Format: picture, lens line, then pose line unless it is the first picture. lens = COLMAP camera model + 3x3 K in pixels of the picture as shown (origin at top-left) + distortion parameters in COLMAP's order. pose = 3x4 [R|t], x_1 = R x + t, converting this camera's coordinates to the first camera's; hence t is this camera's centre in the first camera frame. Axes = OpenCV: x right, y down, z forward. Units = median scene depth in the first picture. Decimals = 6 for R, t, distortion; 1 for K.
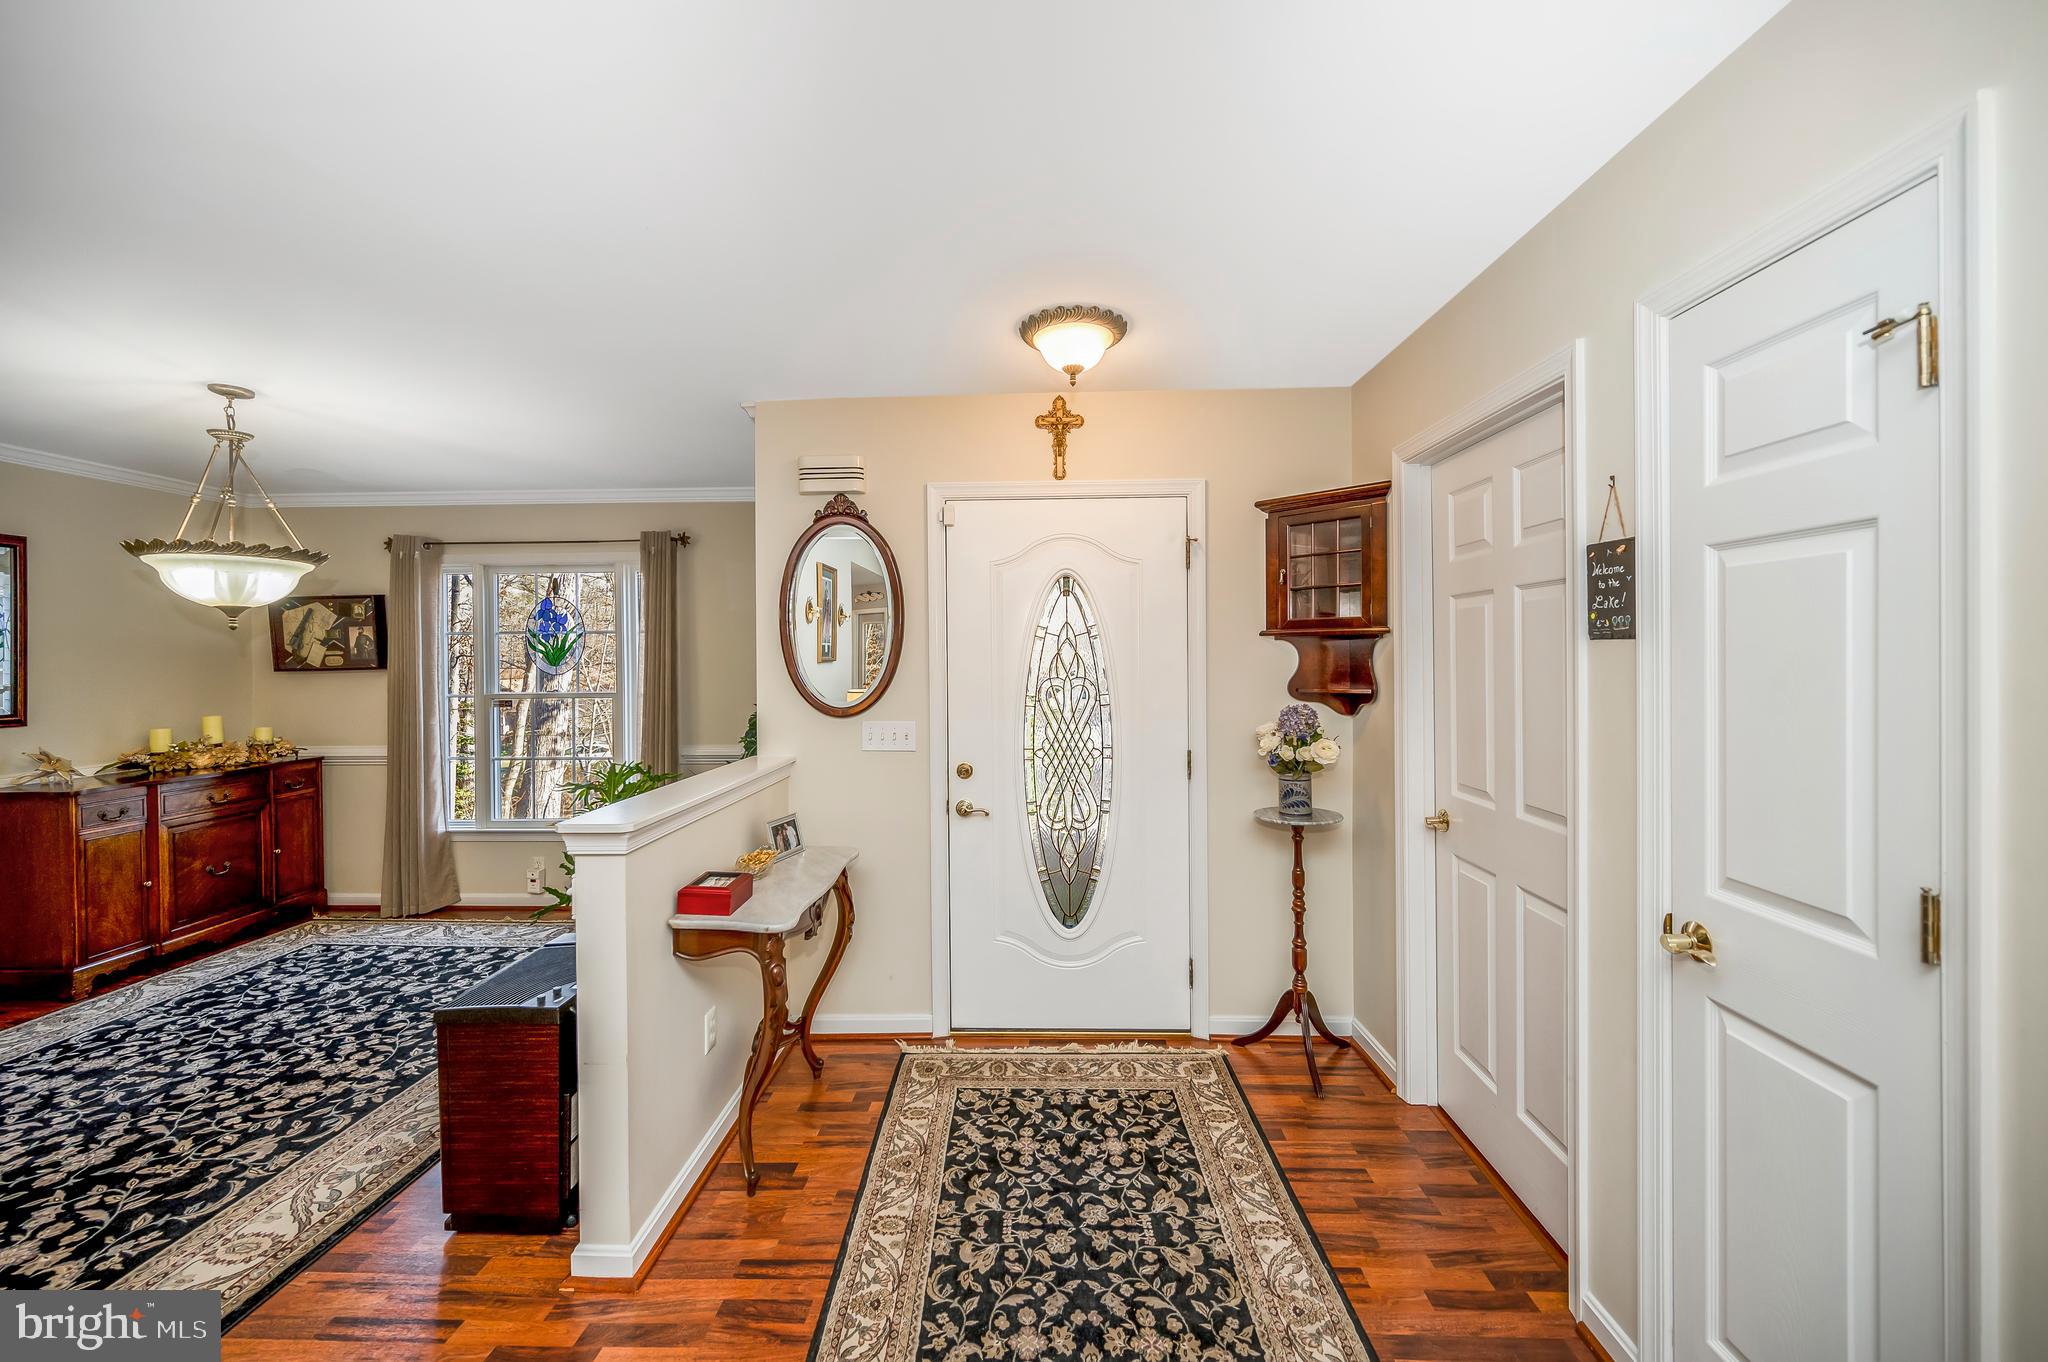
lens RADIAL K [[829.7, 0, 1073.5], [0, 829.7, 660.9], [0, 0, 1]] dist [-0.000170, 0.000335]
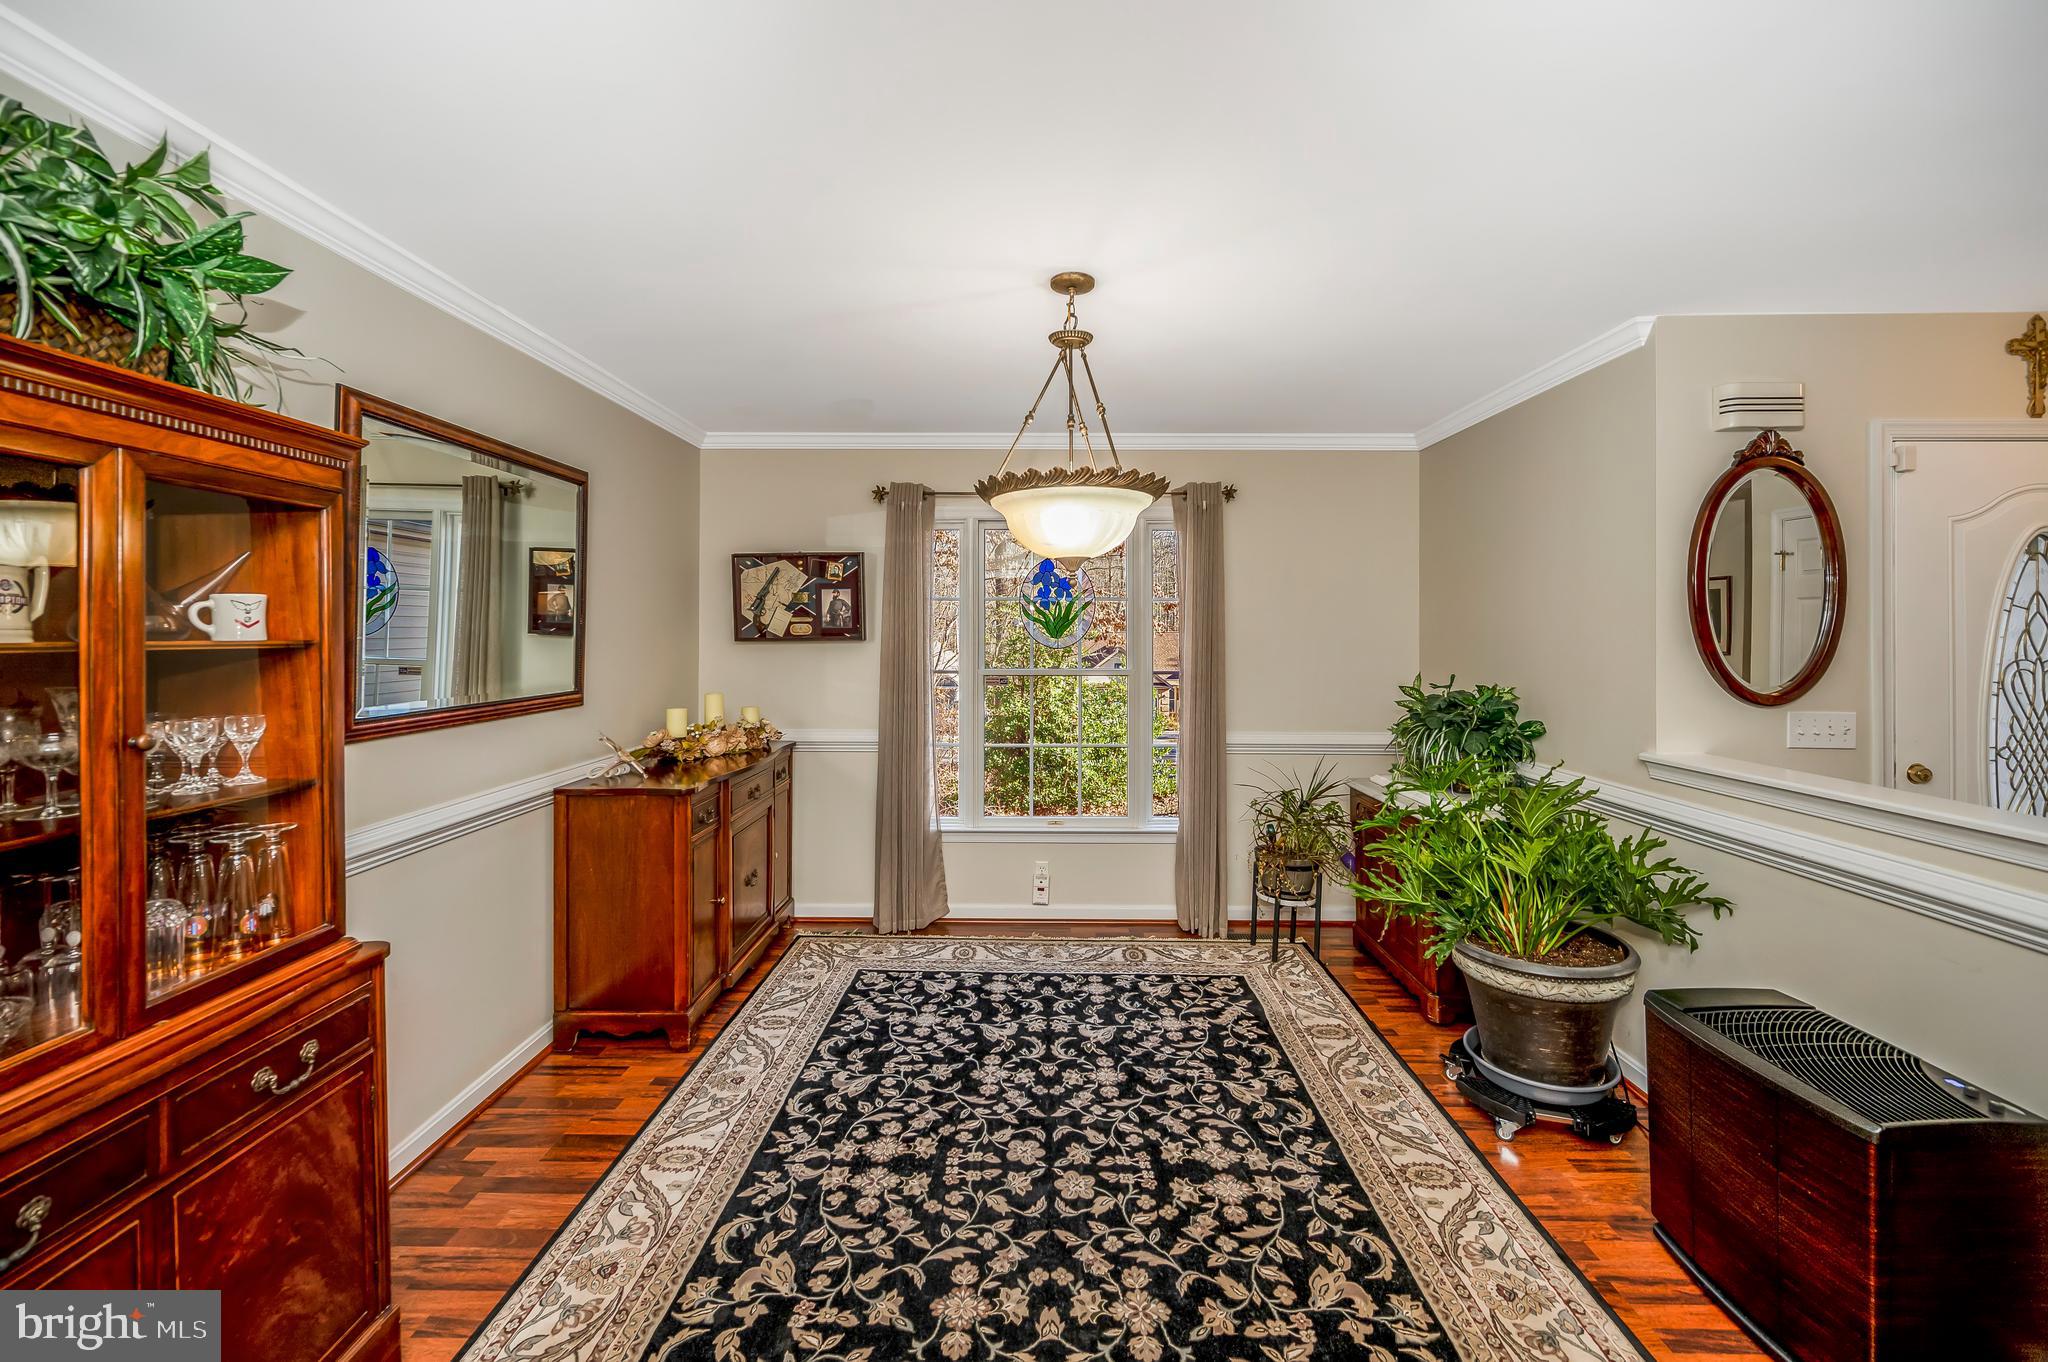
lens RADIAL K [[829.7, 0, 1011.0], [0, 829.7, 630.4], [0, 0, 1]] dist [-0.000170, 0.000335]
pose [[0.999572, 0.010478, 0.027326, -0.923168], [-0.010287, 0.999922, -0.007136, 0.006293], [-0.027399, 0.006851, 0.999601, 0.189180]]
